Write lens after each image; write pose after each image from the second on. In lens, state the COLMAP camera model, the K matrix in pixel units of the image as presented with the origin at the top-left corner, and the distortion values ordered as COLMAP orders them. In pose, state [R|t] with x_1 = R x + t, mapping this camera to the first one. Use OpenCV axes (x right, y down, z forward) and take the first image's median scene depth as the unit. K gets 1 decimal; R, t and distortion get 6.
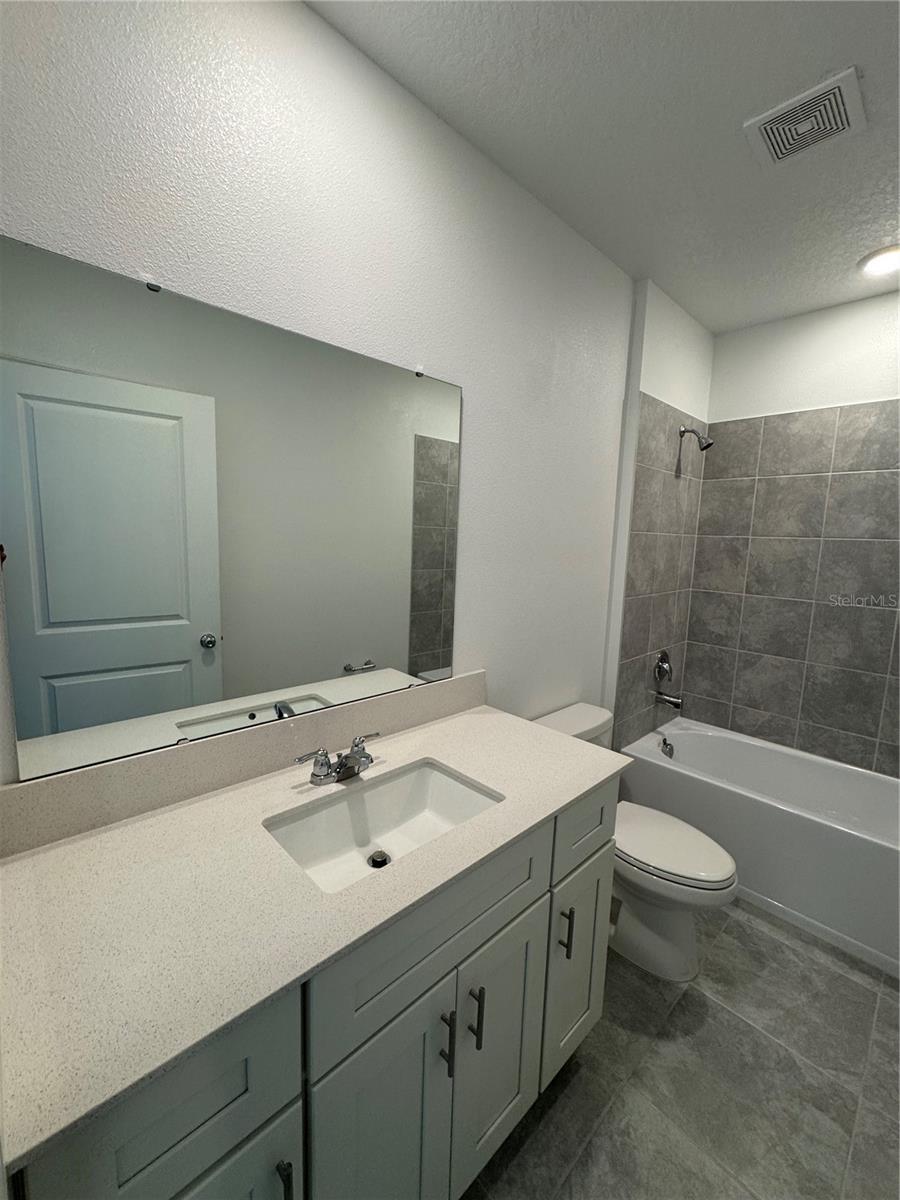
lens RADIAL K [[478.1, 0, 450.4], [0, 478.1, 599.0], [0, 0, 1]] dist [-0.004209, 0.001266]
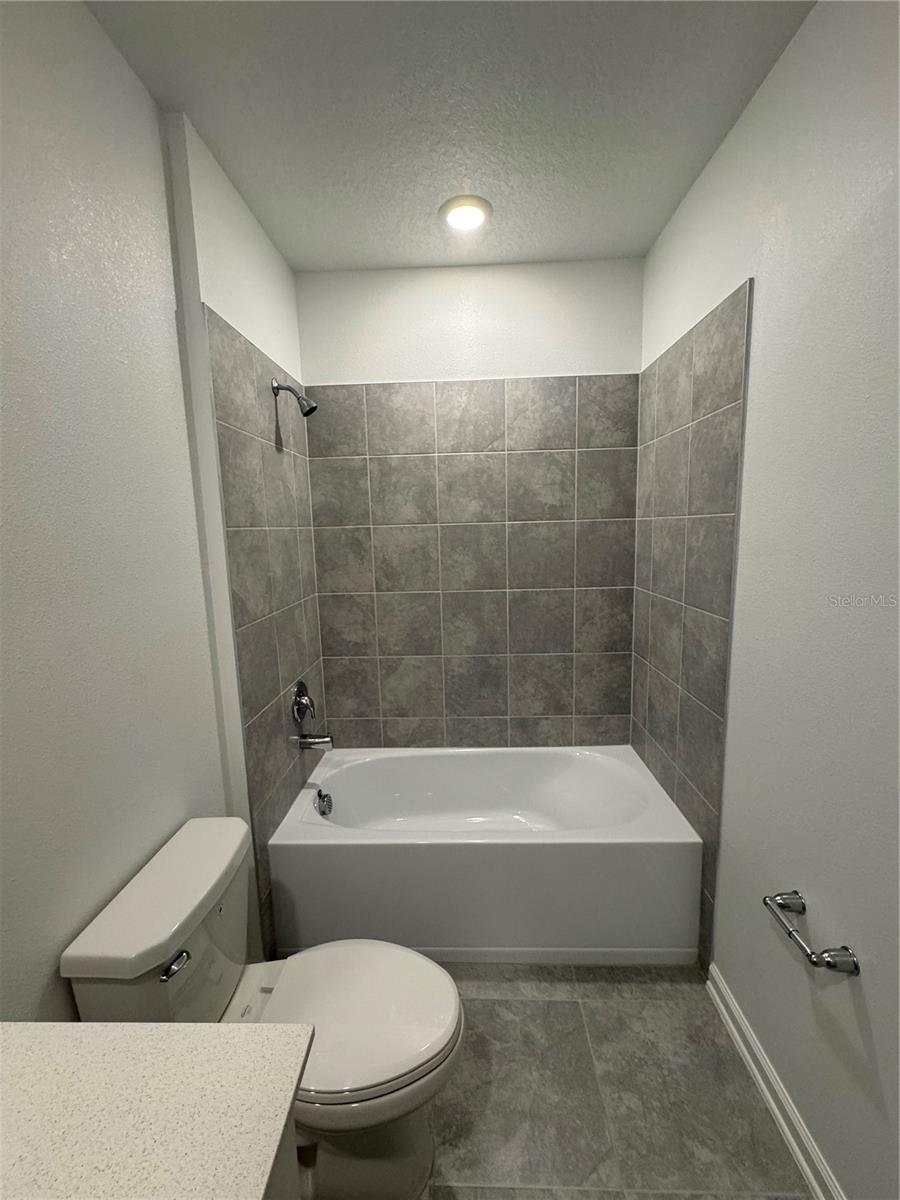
lens RADIAL K [[478.1, 0, 449.3], [0, 478.1, 597.8], [0, 0, 1]] dist [-0.004209, 0.001266]
pose [[0.708743, -0.151756, 0.688951, 0.121245], [0.141987, 0.987290, 0.071405, -0.046587], [-0.691030, 0.047214, 0.721282, 0.303185]]
